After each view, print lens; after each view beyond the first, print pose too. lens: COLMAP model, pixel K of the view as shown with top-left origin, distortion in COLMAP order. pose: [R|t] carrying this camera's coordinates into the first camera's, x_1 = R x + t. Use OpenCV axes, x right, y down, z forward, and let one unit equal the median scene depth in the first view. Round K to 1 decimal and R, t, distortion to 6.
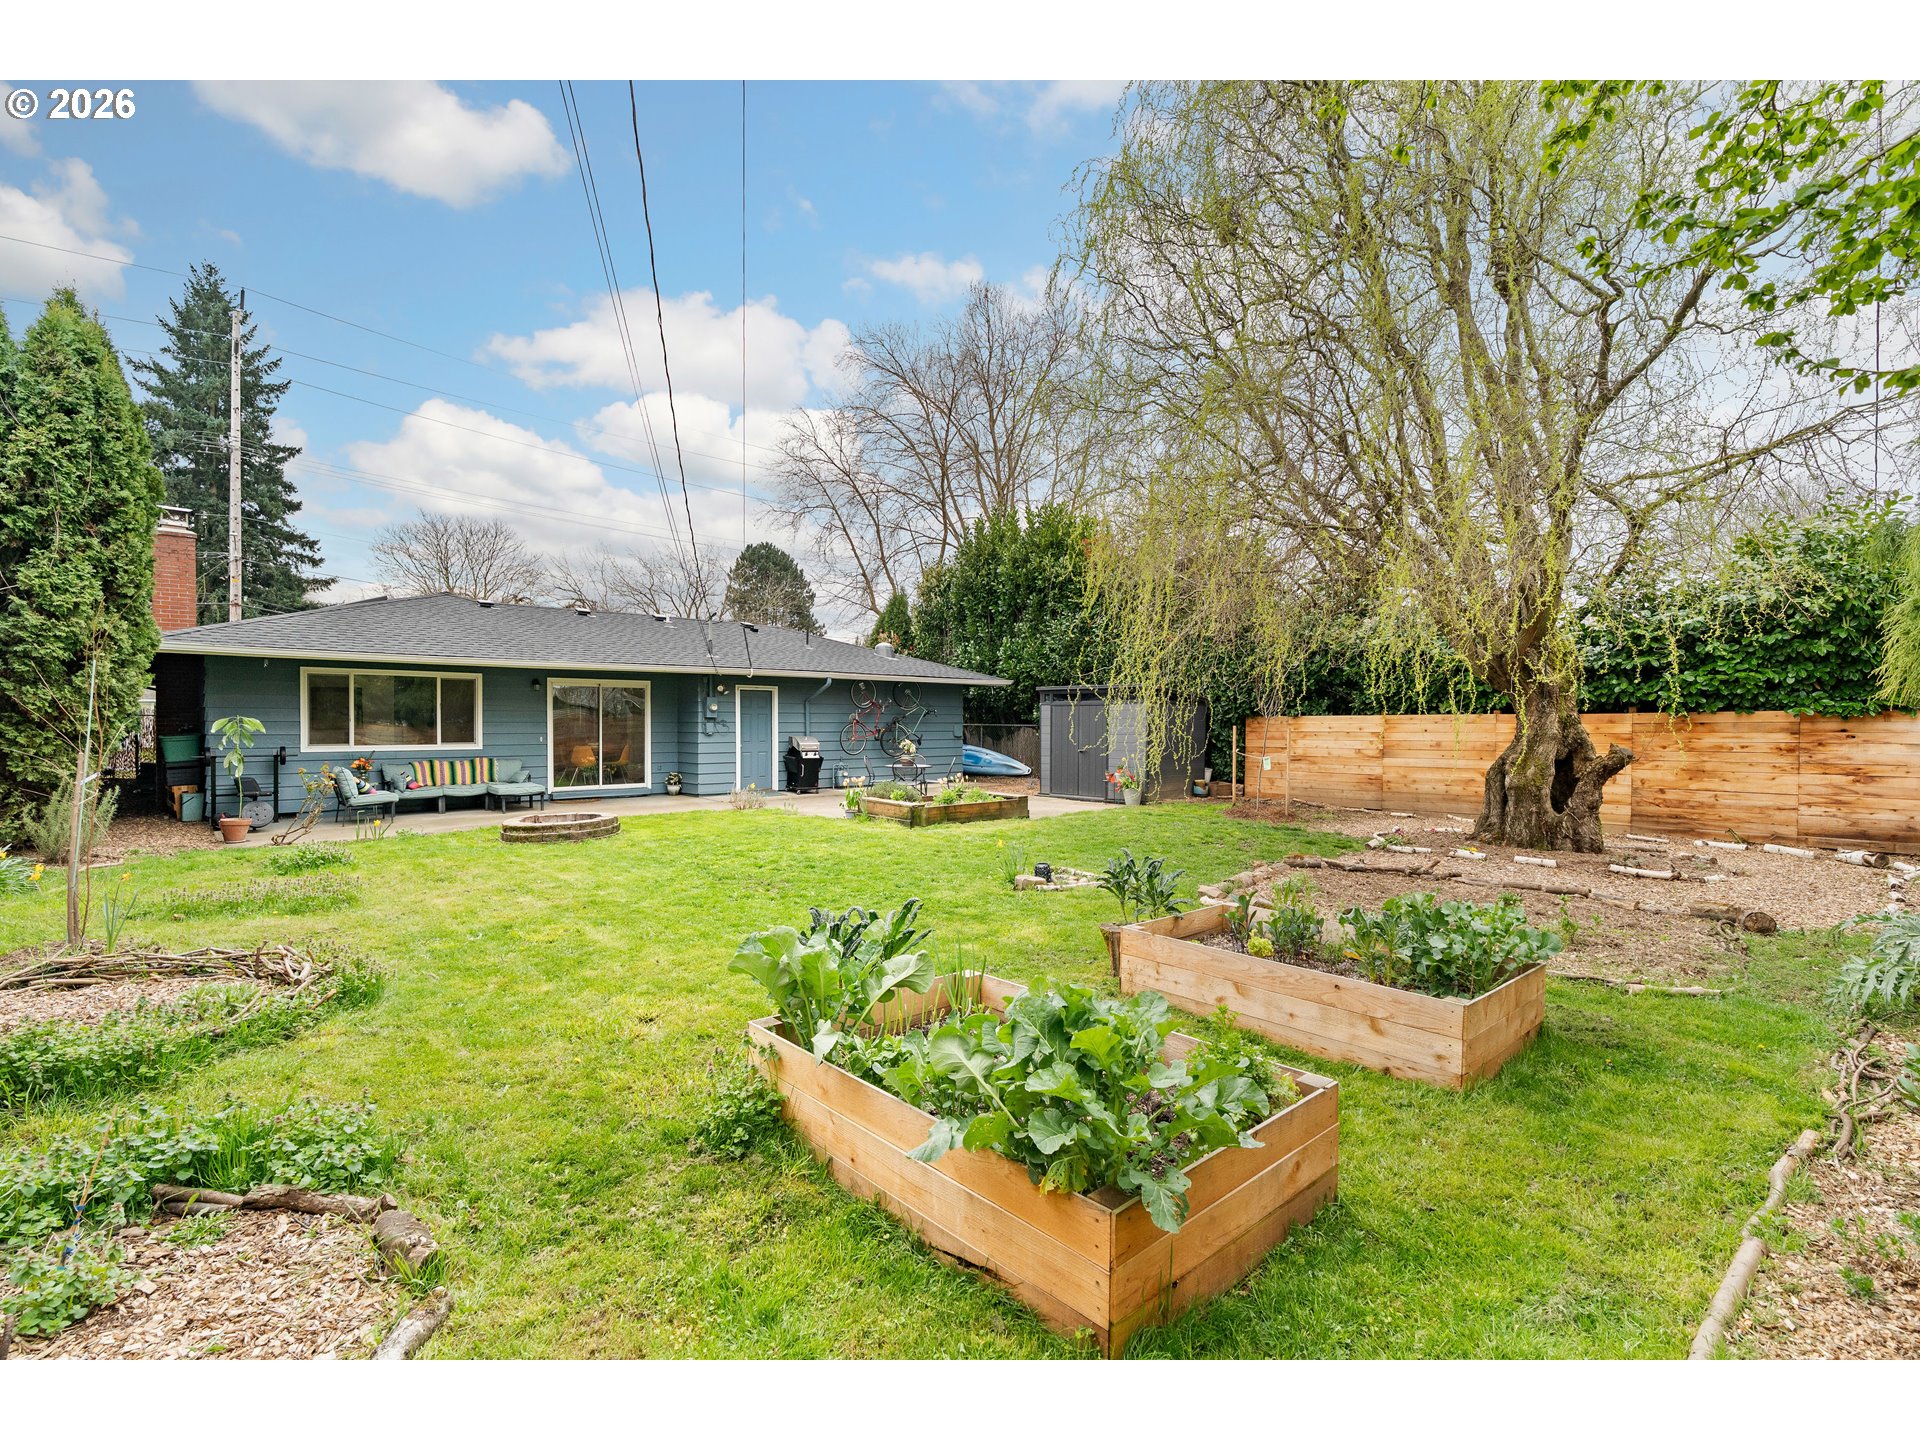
lens RADIAL K [[864.6, 0, 966.6], [0, 864.6, 721.1], [0, 0, 1]] dist [-0.003429, 0.000083]
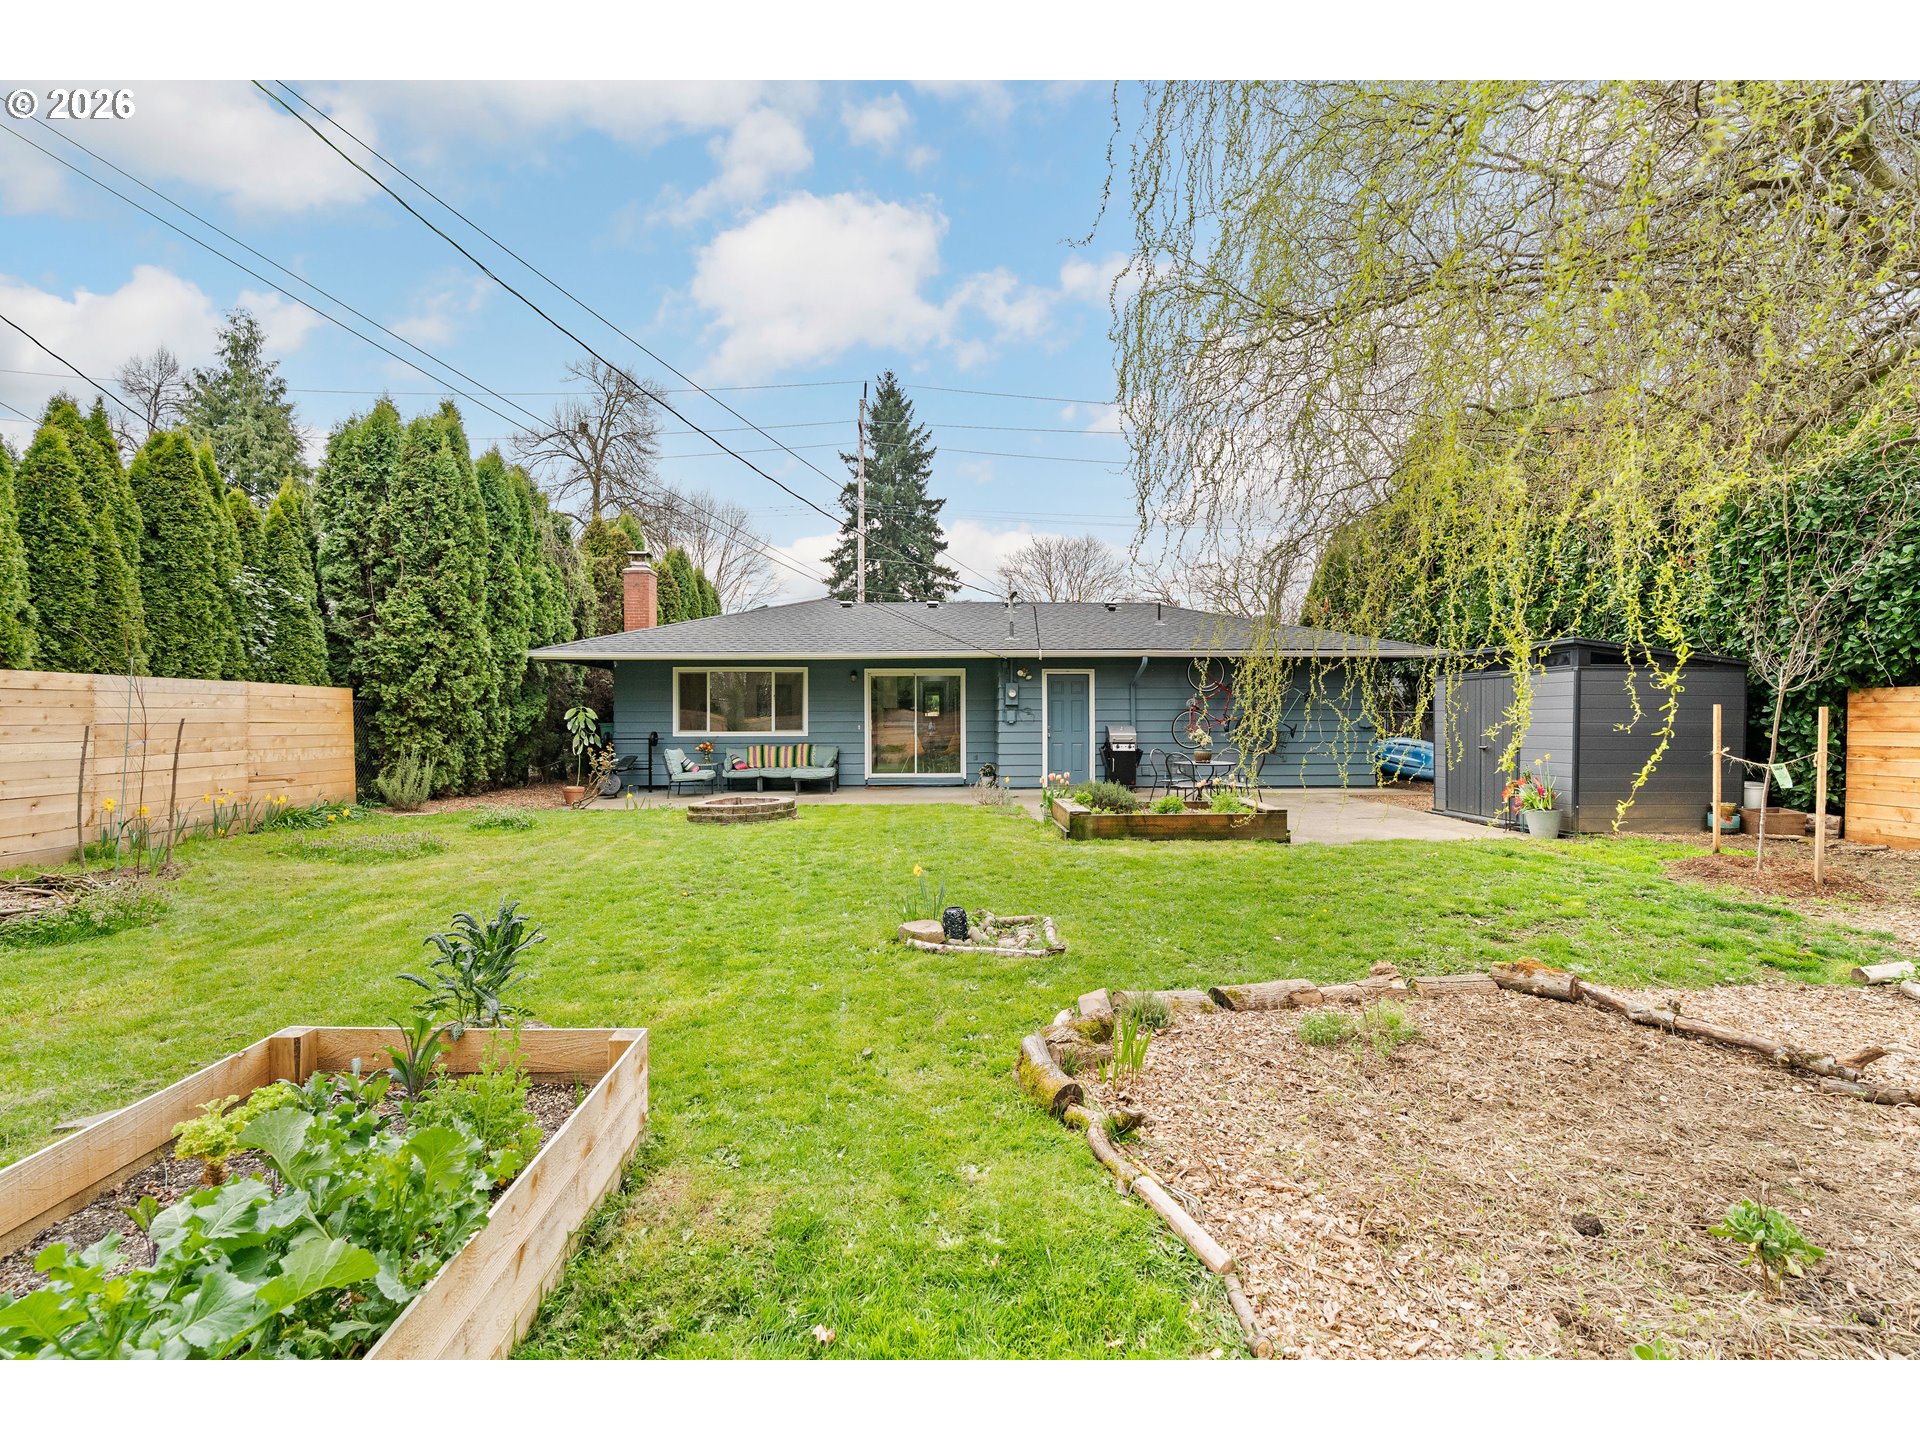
lens RADIAL K [[864.6, 0, 966.6], [0, 864.6, 721.1], [0, 0, 1]] dist [-0.003429, 0.000083]
pose [[0.756707, -0.002754, -0.653749, 0.283226], [0.006021, 0.999978, 0.002756, 0.010748], [0.653727, -0.006022, 0.756707, 0.271635]]
